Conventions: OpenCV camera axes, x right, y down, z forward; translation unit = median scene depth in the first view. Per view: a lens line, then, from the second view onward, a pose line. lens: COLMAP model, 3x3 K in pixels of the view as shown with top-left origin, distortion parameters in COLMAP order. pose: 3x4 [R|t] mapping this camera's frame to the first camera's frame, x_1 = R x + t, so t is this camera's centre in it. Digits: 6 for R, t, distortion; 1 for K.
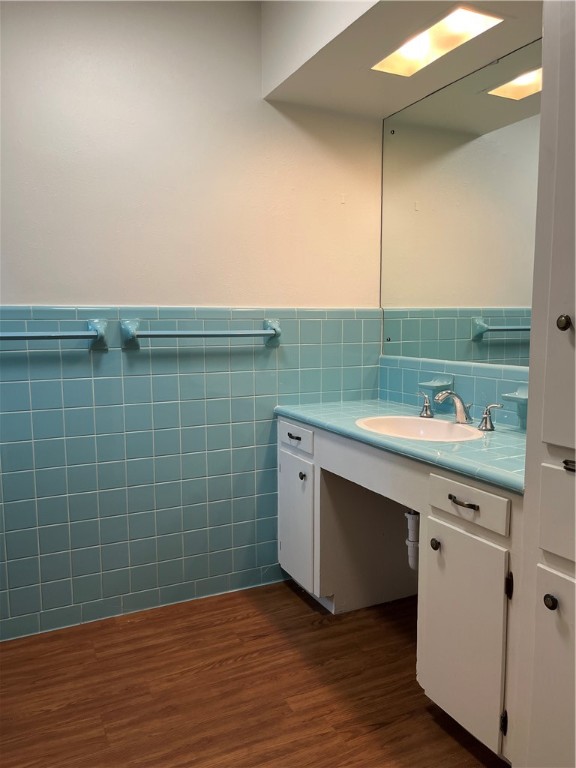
lens RADIAL K [[580.2, 0, 283.9], [0, 580.2, 384.6], [0, 0, 1]] dist [0.020056, -0.062442]
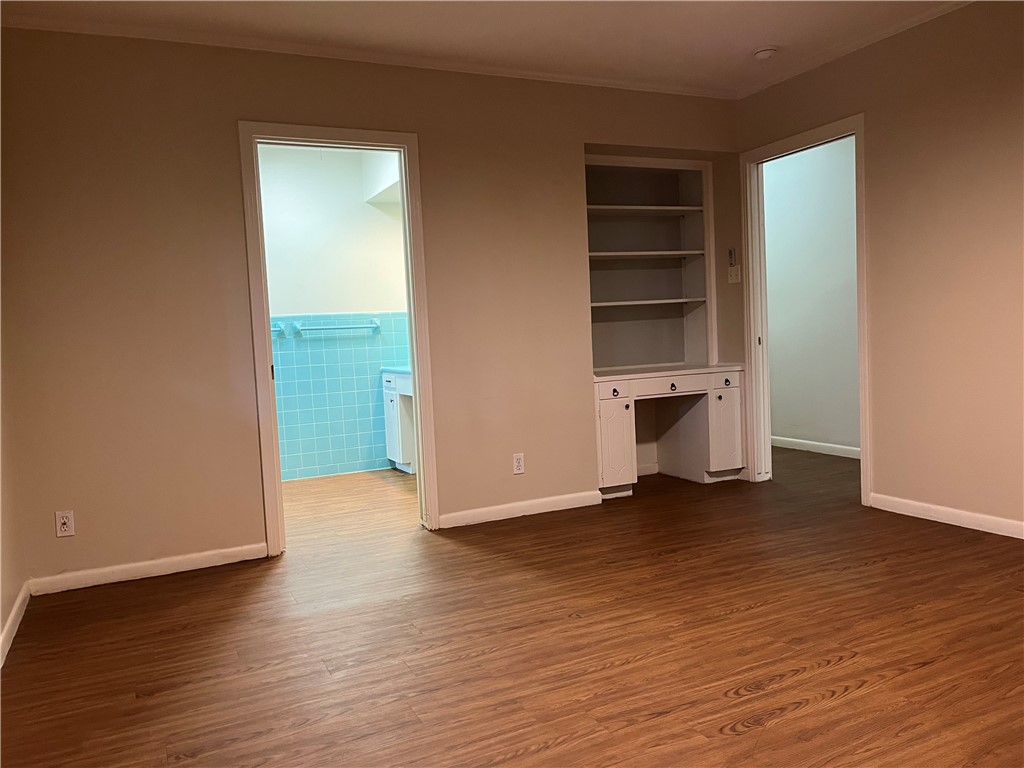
lens RADIAL K [[773.6, 0, 517.6], [0, 773.6, 387.1], [0, 0, 1]] dist [0.020056, -0.062442]
pose [[0.999041, -0.043095, 0.007706, 0.407715], [0.043306, 0.998616, -0.029844, 0.199021], [-0.006409, 0.030150, 0.999525, -1.461299]]
